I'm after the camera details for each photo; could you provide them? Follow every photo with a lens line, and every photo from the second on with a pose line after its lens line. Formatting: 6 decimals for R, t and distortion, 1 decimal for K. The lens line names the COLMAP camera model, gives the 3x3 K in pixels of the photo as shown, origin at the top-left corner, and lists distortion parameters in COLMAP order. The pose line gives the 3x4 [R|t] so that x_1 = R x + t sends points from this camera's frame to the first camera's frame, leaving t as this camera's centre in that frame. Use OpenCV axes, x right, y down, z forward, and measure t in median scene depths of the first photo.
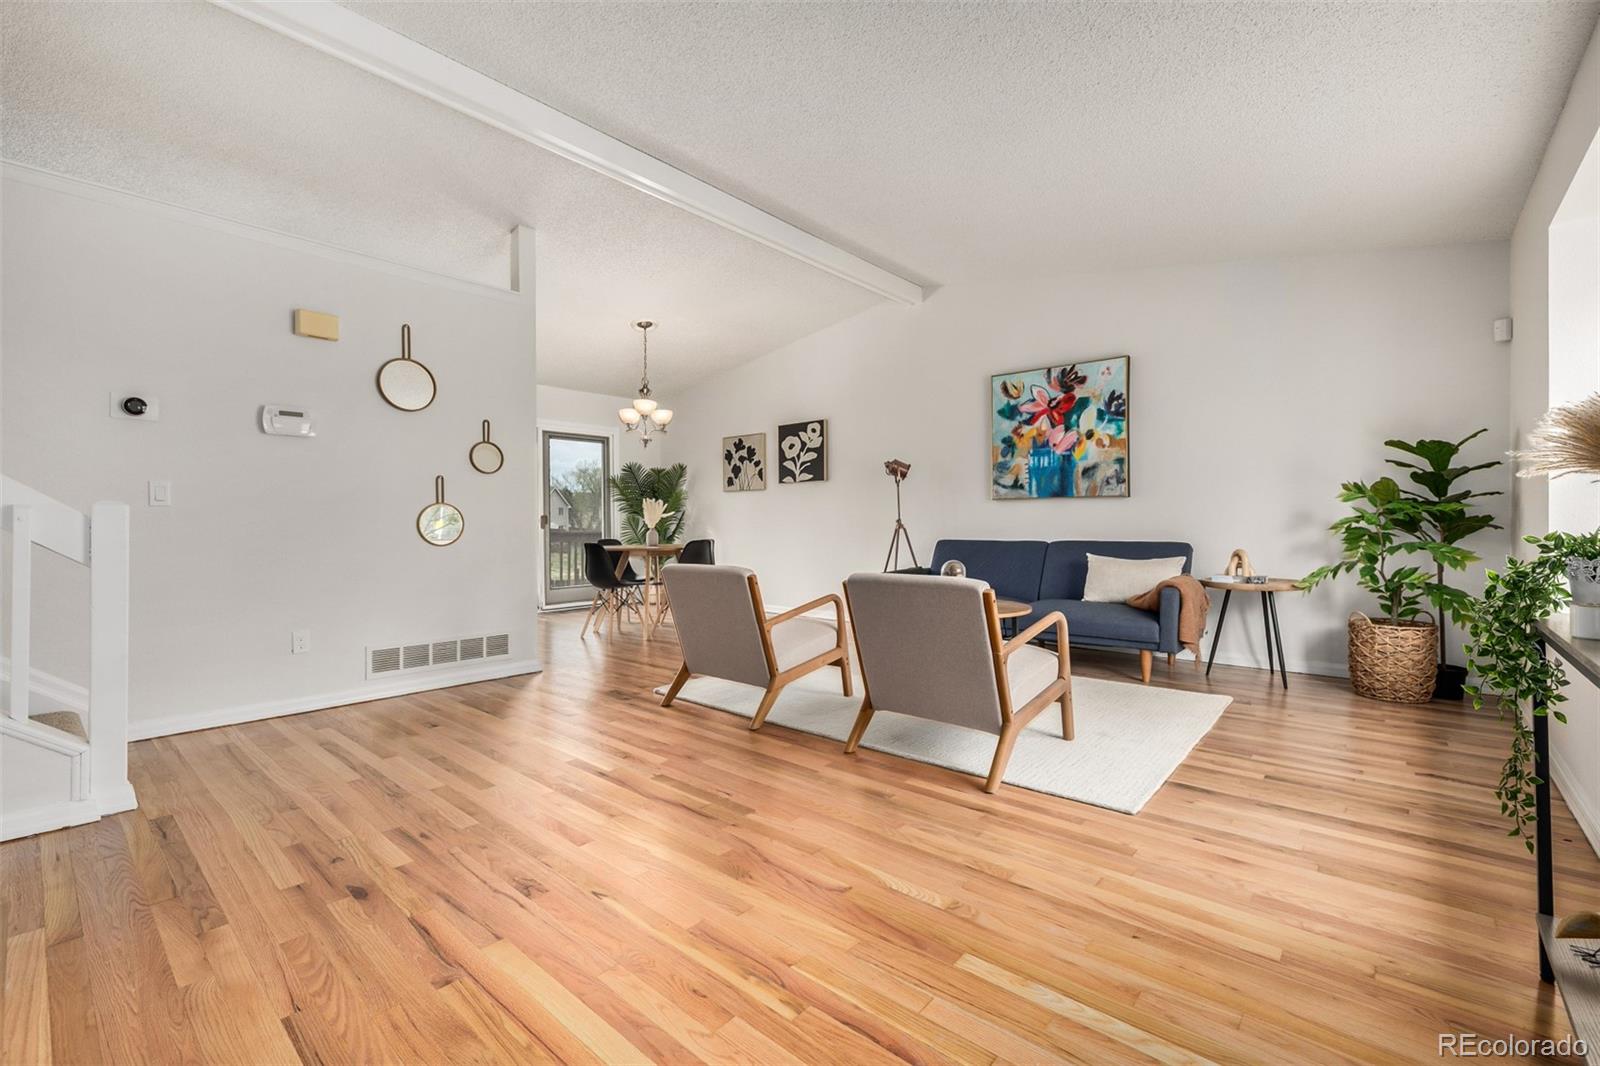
lens RADIAL K [[672.6, 0, 793.4], [0, 672.6, 524.5], [0, 0, 1]] dist [0.000127, 0.000658]
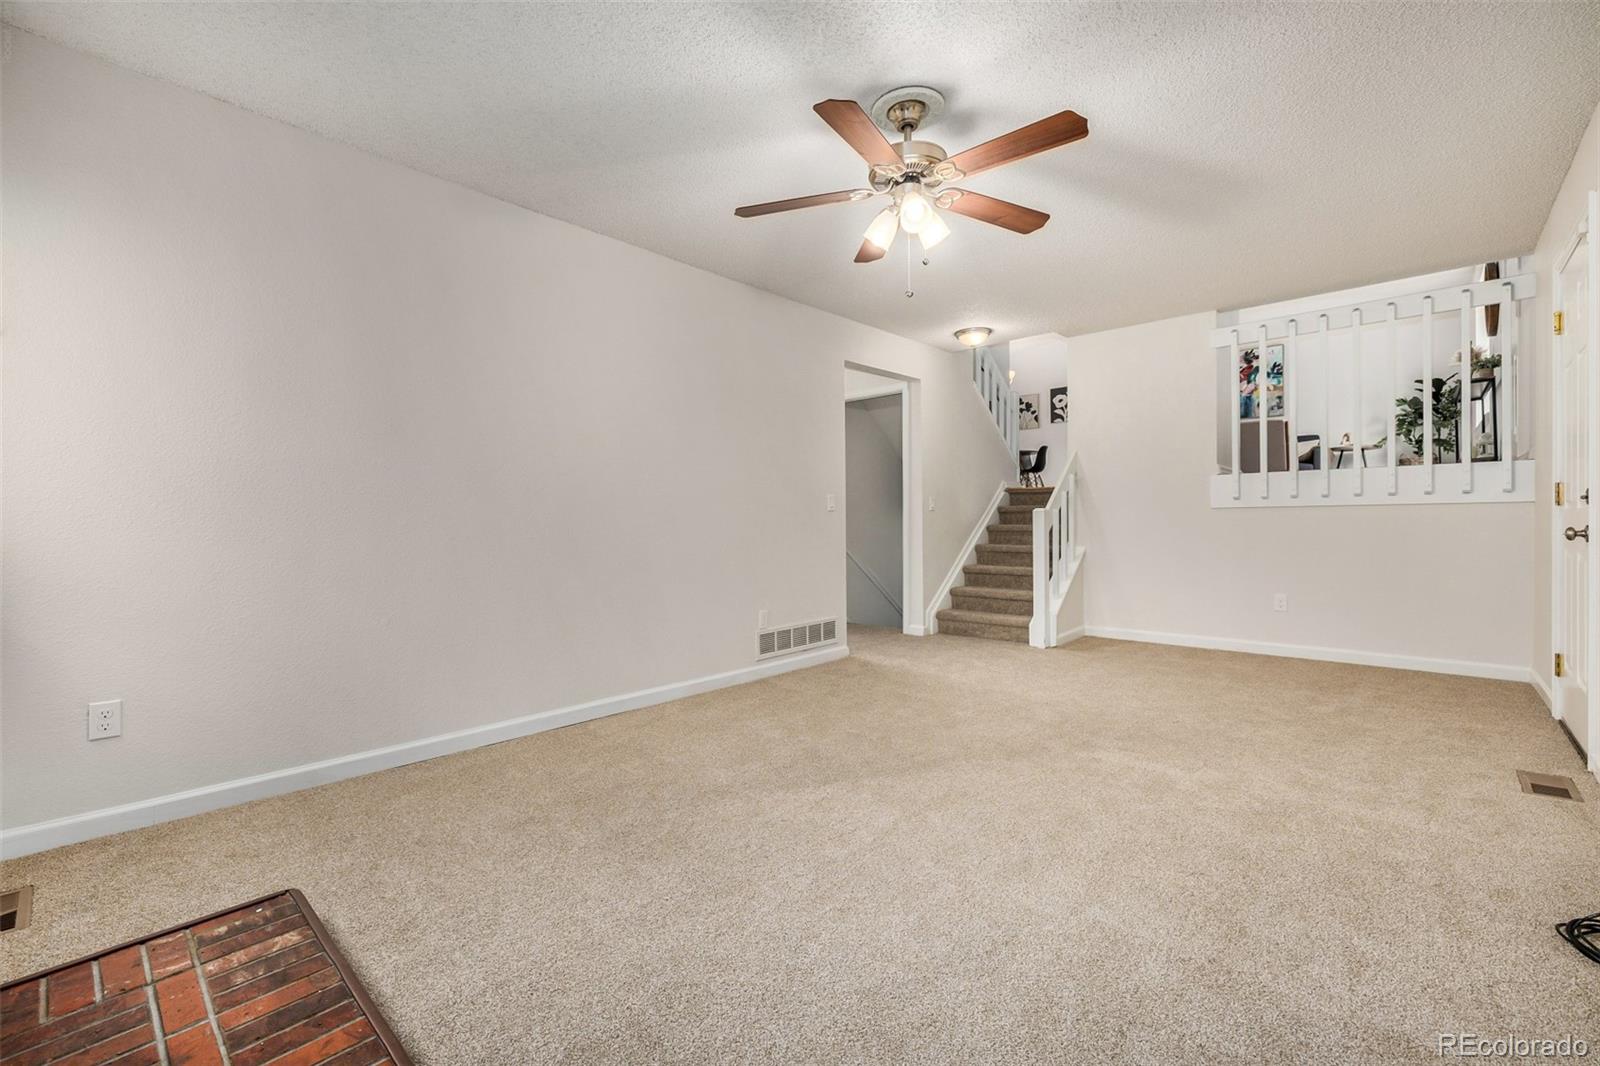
lens RADIAL K [[672.6, 0, 793.4], [0, 672.6, 524.5], [0, 0, 1]] dist [0.000127, 0.000658]
pose [[0.999122, -0.008330, -0.041050, -0.803493], [0.008785, 0.999902, 0.010910, 0.227561], [0.040955, -0.011261, 0.999098, -0.969020]]
